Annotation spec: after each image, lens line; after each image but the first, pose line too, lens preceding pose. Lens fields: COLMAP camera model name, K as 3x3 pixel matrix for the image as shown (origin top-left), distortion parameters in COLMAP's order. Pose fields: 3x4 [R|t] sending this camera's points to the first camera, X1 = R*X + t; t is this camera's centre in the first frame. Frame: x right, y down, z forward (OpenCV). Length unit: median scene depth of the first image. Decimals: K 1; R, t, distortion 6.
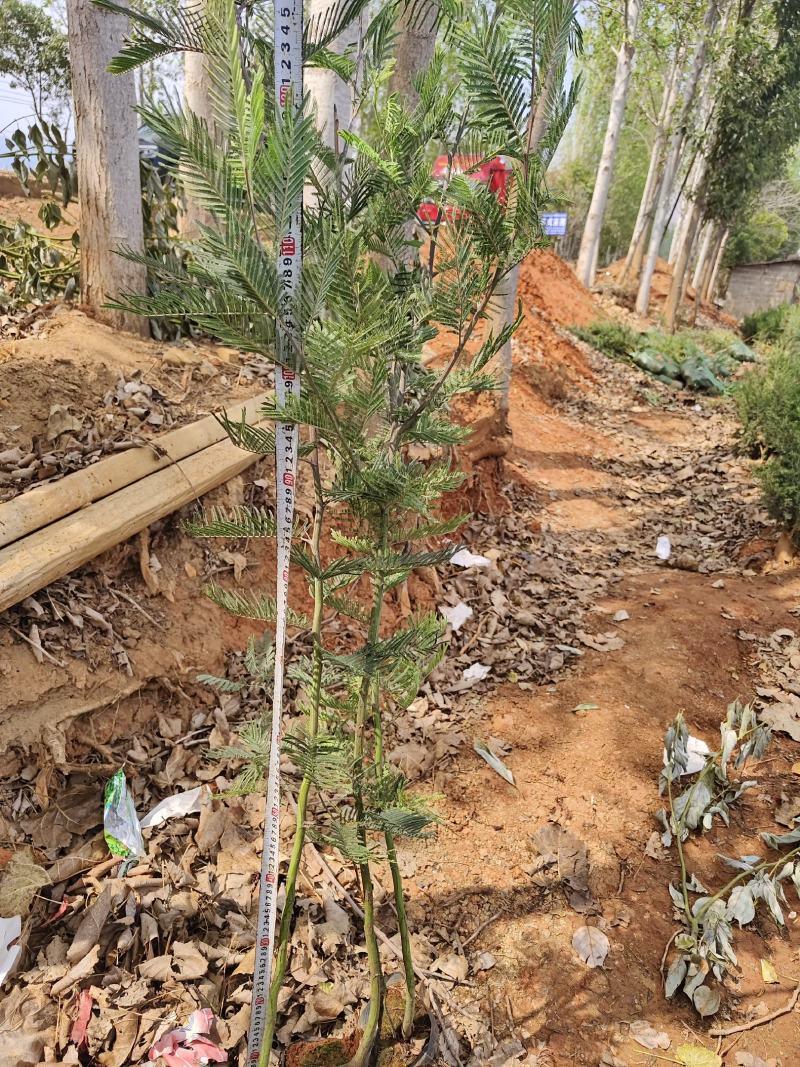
lens RADIAL K [[754.6, 0, 400.0], [0, 754.6, 533.5], [0, 0, 1]] dist [0.019882, -0.027810]
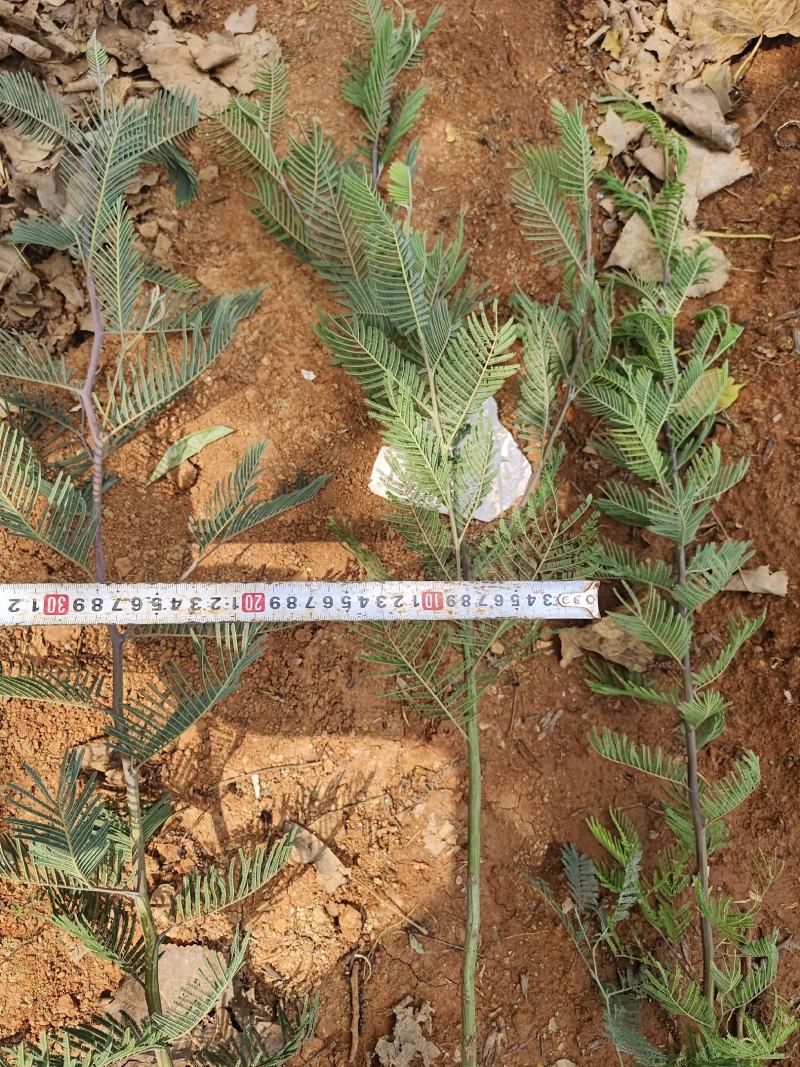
lens RADIAL K [[762.0, 0, 400.0], [0, 762.0, 533.5], [0, 0, 1]] dist [0.008585, -0.029614]
pose [[0.926912, -0.342892, 0.152510, 0.221439], [0.078604, 0.574769, 0.814532, -0.015811], [-0.366955, -0.743011, 0.559713, 0.618631]]
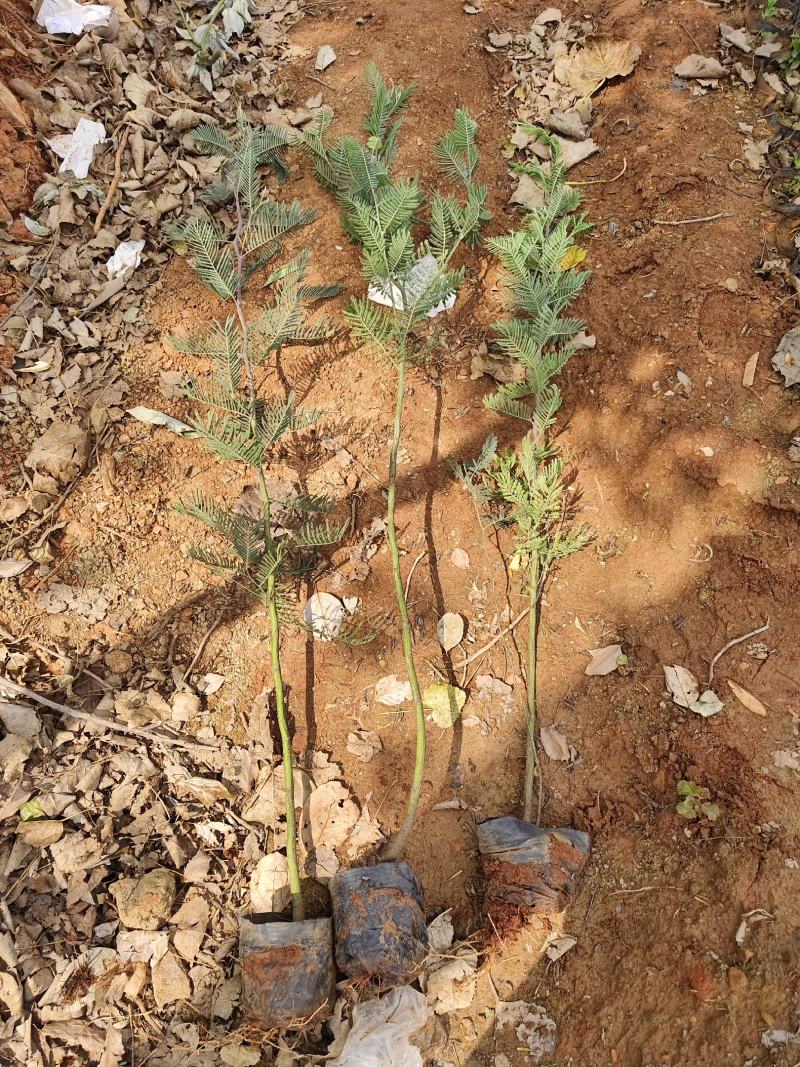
lens RADIAL K [[754.6, 0, 400.0], [0, 754.6, 533.5], [0, 0, 1]] dist [0.019882, -0.027810]
pose [[0.937247, -0.343099, 0.062062, 0.184329], [0.202652, 0.680892, 0.703788, -0.071044], [-0.283726, -0.647046, 0.707694, 0.249754]]
